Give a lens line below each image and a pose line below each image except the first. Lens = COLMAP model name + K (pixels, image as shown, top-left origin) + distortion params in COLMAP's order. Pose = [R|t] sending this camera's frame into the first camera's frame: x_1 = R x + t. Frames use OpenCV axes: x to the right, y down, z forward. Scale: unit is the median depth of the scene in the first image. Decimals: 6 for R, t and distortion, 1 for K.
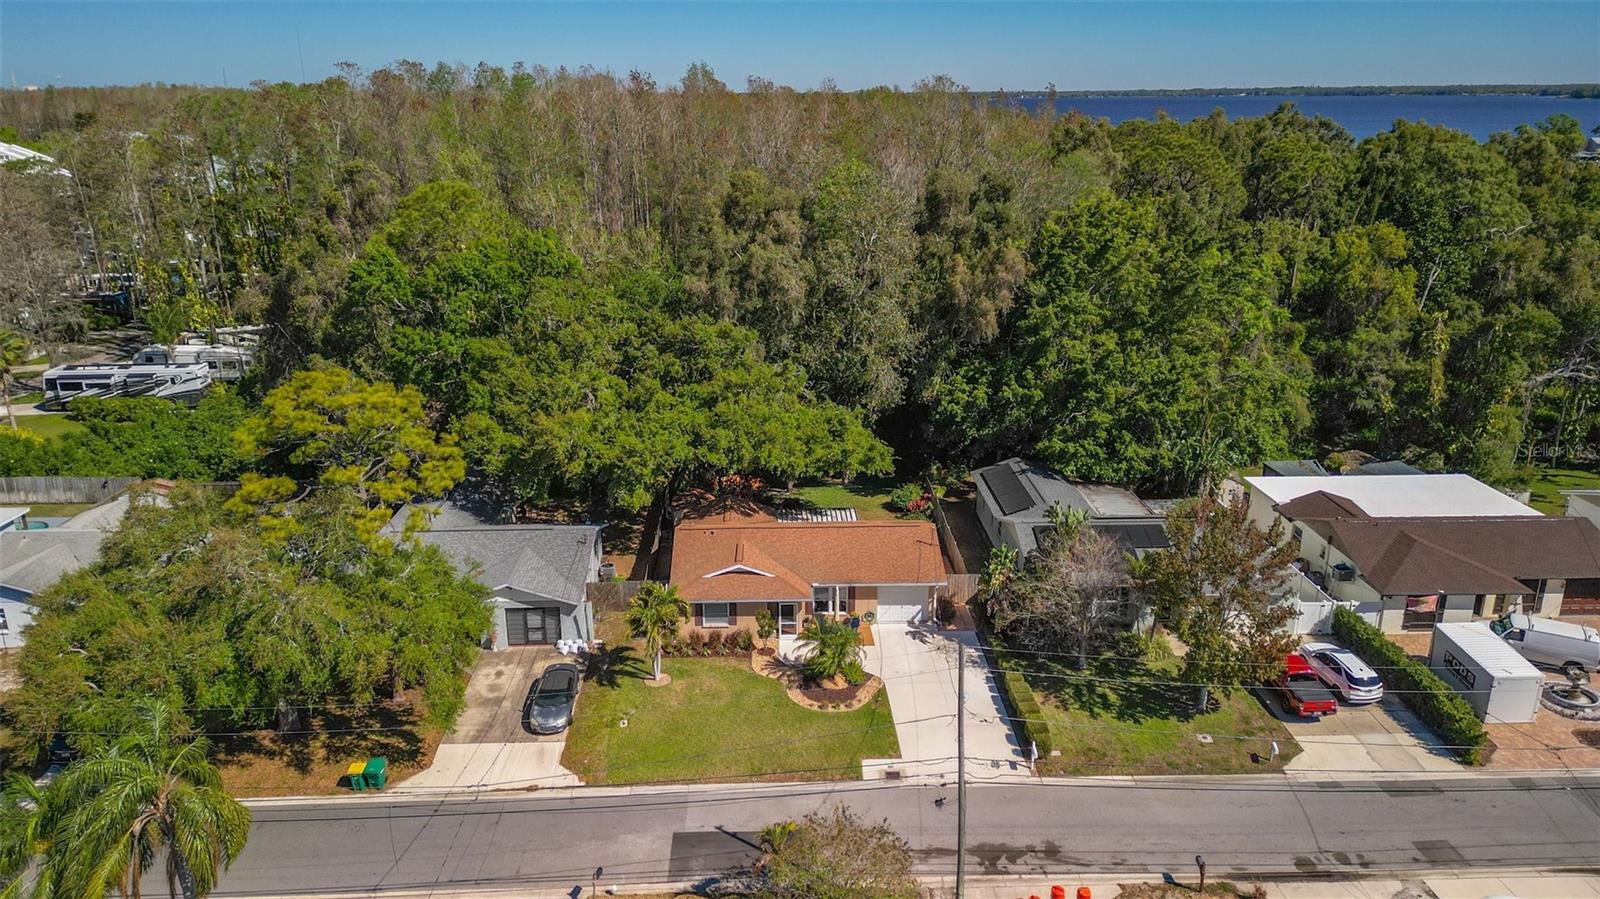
lens RADIAL K [[1112.2, 0, 796.0], [0, 1112.2, 454.5], [0, 0, 1]] dist [0.074373, -0.069168]
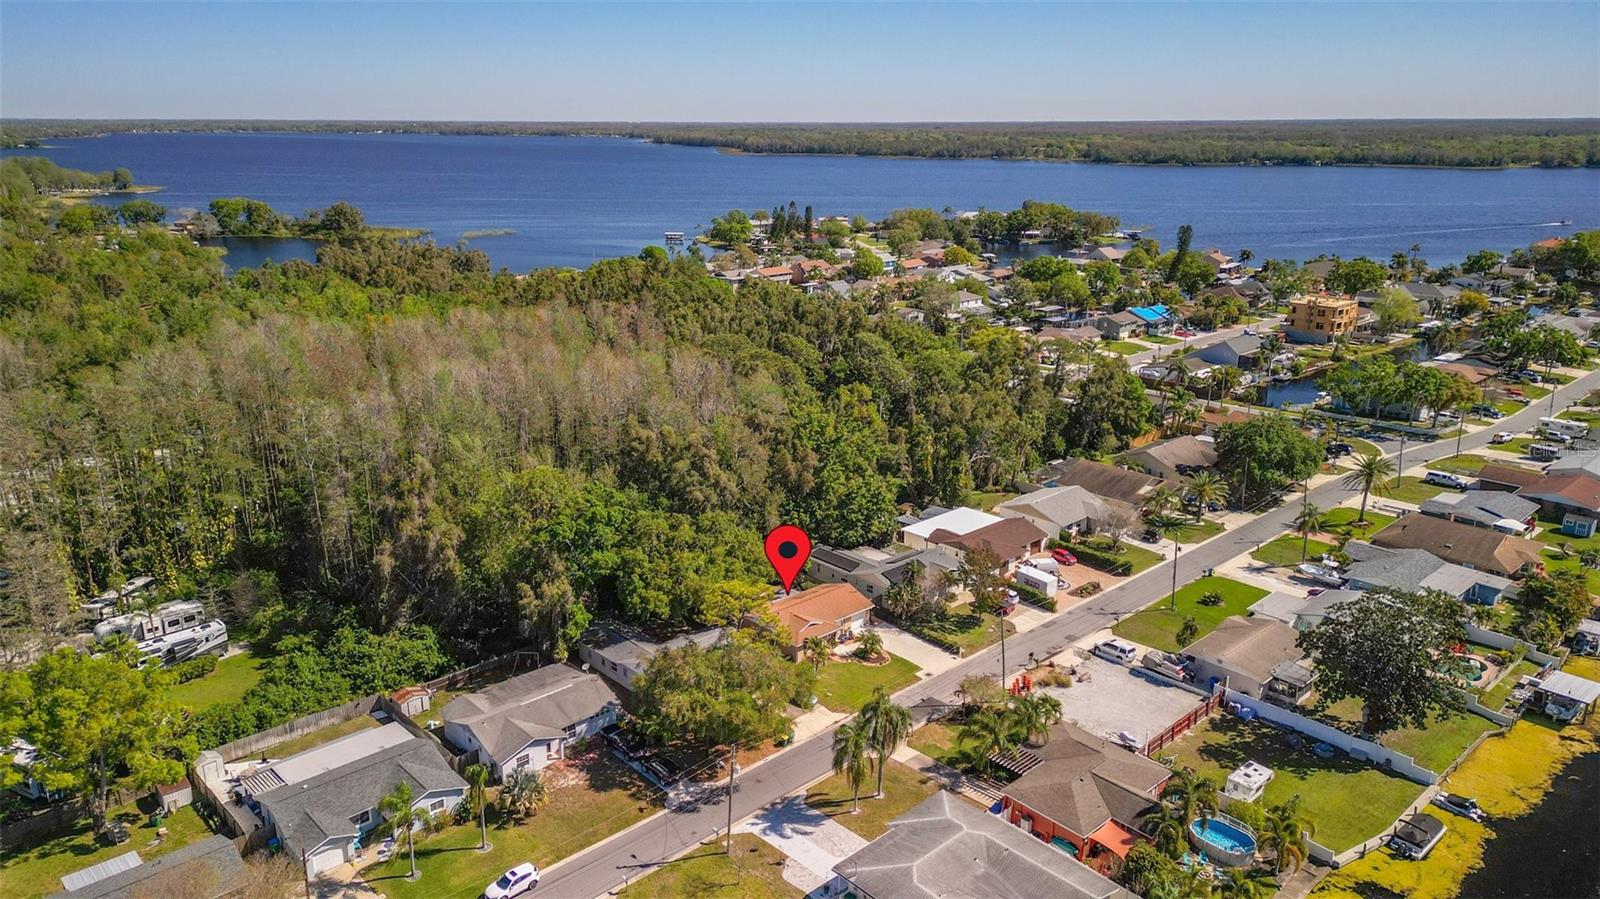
lens RADIAL K [[1112.2, 0, 796.0], [0, 1112.2, 454.5], [0, 0, 1]] dist [0.074373, -0.069168]
pose [[0.756952, -0.186251, 0.626366, -1.414584], [0.200262, 0.978519, 0.048951, -0.347607], [-0.622028, 0.088383, 0.777990, -0.765301]]
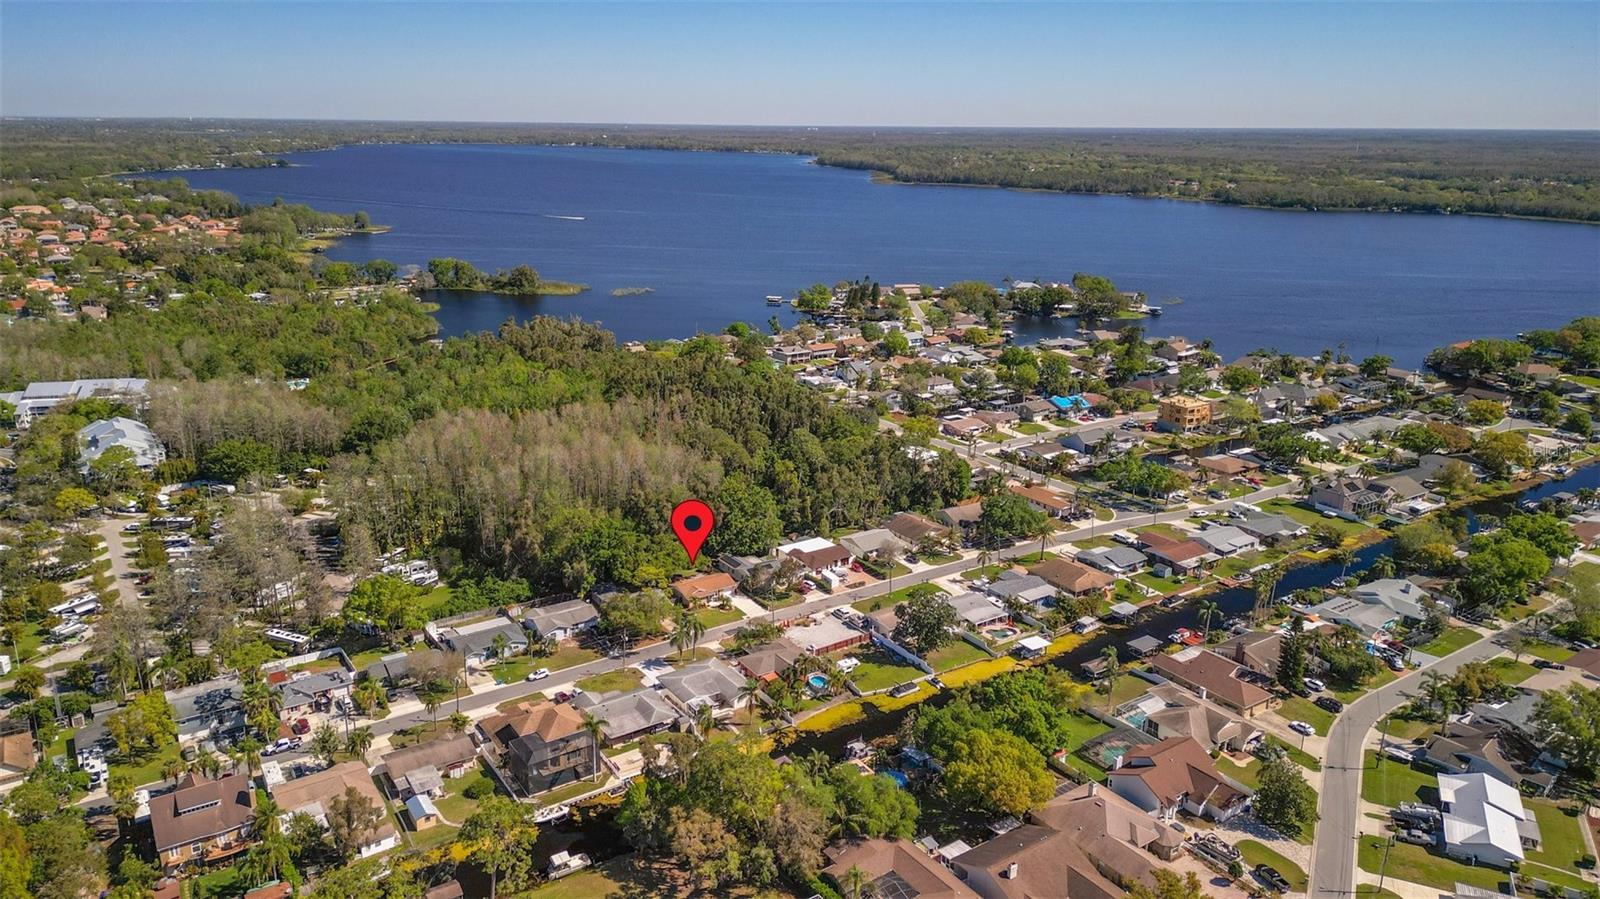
lens RADIAL K [[1112.2, 0, 796.0], [0, 1112.2, 454.5], [0, 0, 1]] dist [0.074373, -0.069168]
pose [[0.848906, -0.143127, 0.508795, -2.017106], [0.153729, 0.987881, 0.021406, -0.504229], [-0.505693, 0.060045, 0.860621, -3.310744]]
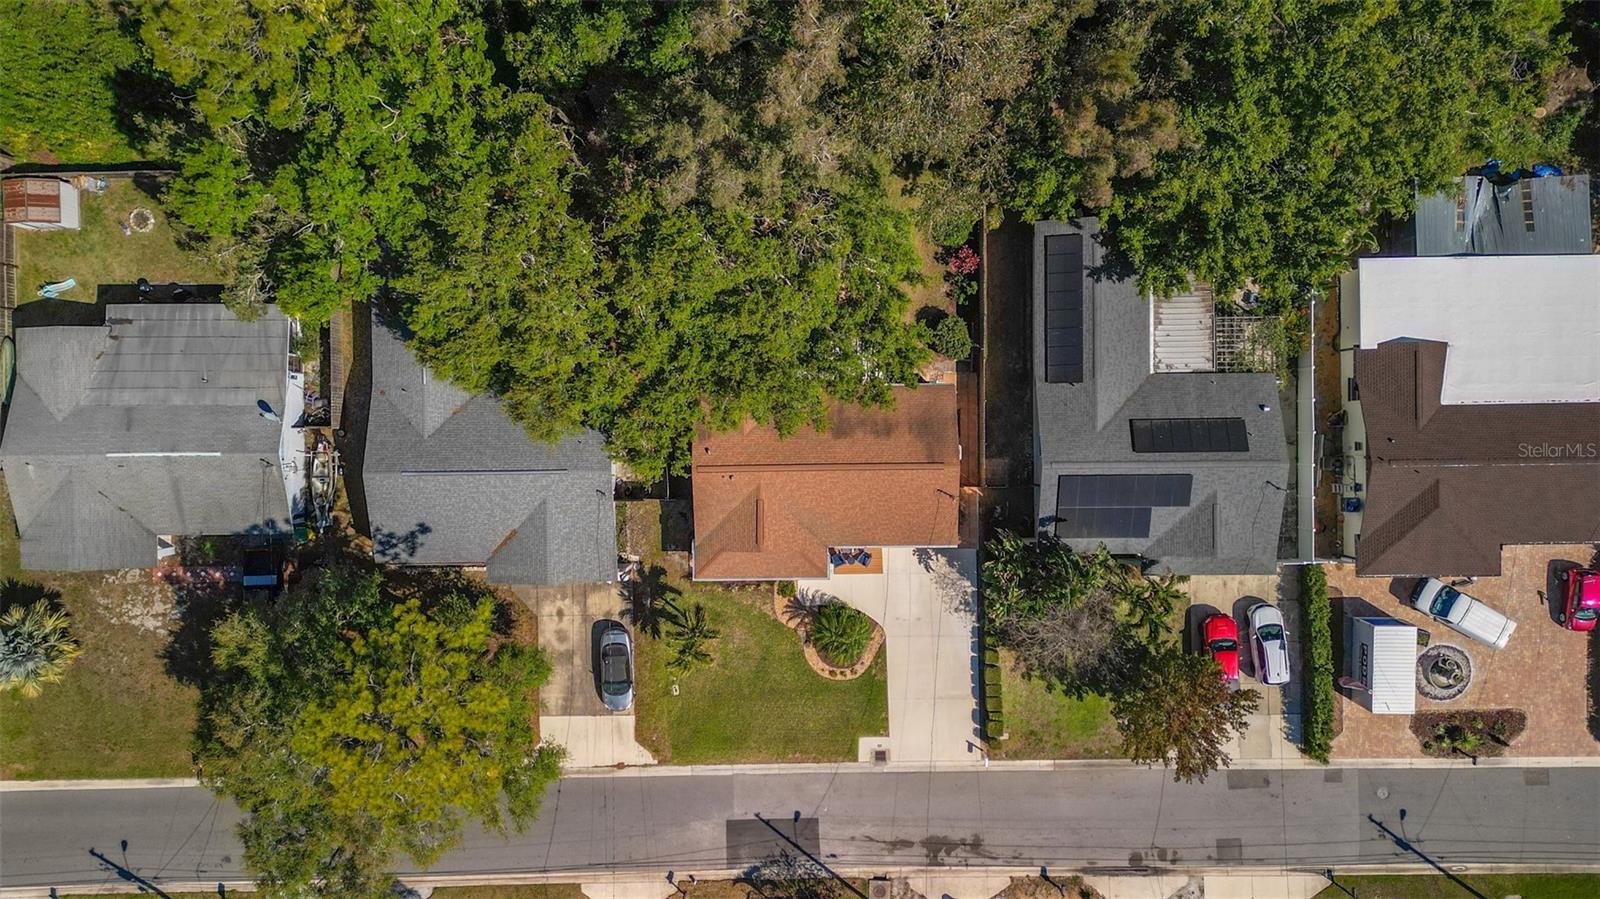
lens RADIAL K [[1112.2, 0, 796.0], [0, 1112.2, 454.5], [0, 0, 1]] dist [0.074373, -0.069168]
pose [[0.999861, 0.016297, 0.003483, -0.022579], [-0.008080, 0.291268, 0.956607, -0.917632], [0.014575, -0.956503, 0.291359, 0.772223]]
